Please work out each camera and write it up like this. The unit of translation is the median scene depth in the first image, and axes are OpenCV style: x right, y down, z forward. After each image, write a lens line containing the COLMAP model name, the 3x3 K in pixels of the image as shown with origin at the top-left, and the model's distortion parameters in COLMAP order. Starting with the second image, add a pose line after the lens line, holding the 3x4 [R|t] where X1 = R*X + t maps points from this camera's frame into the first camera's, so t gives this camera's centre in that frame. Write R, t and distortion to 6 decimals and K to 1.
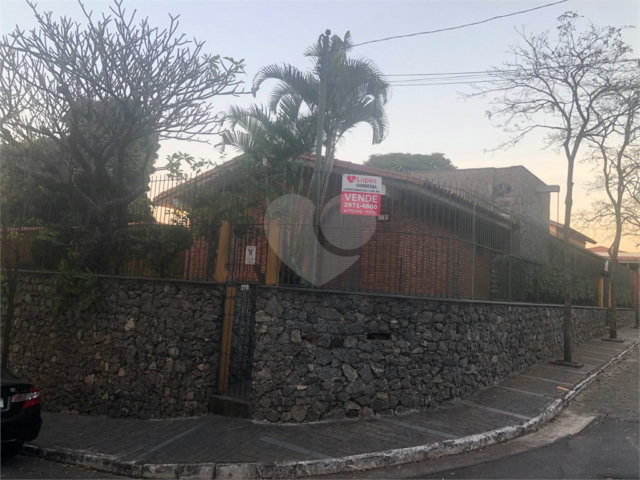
lens RADIAL K [[348.5, 0, 320.0], [0, 348.5, 240.0], [0, 0, 1]] dist [0.004516, 0.000666]
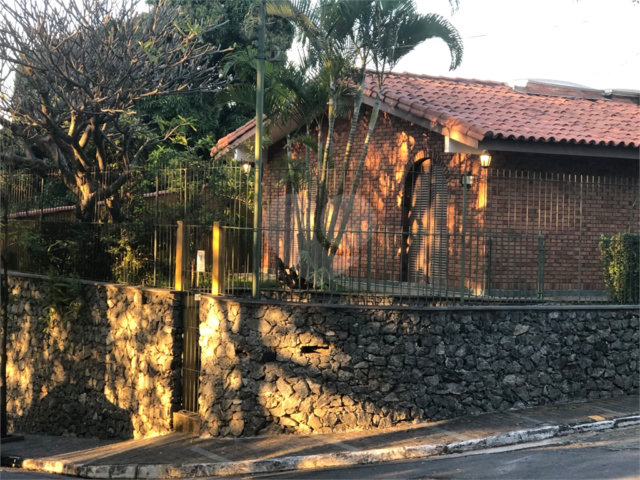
lens RADIAL K [[541.7, 0, 320.0], [0, 541.7, 240.0], [0, 0, 1]] dist [-0.005903, 0.012660]
pose [[0.973497, -0.044048, -0.224418, 0.496622], [0.057612, 0.996864, 0.054253, -0.082984], [0.221324, -0.065744, 0.972982, -0.346879]]
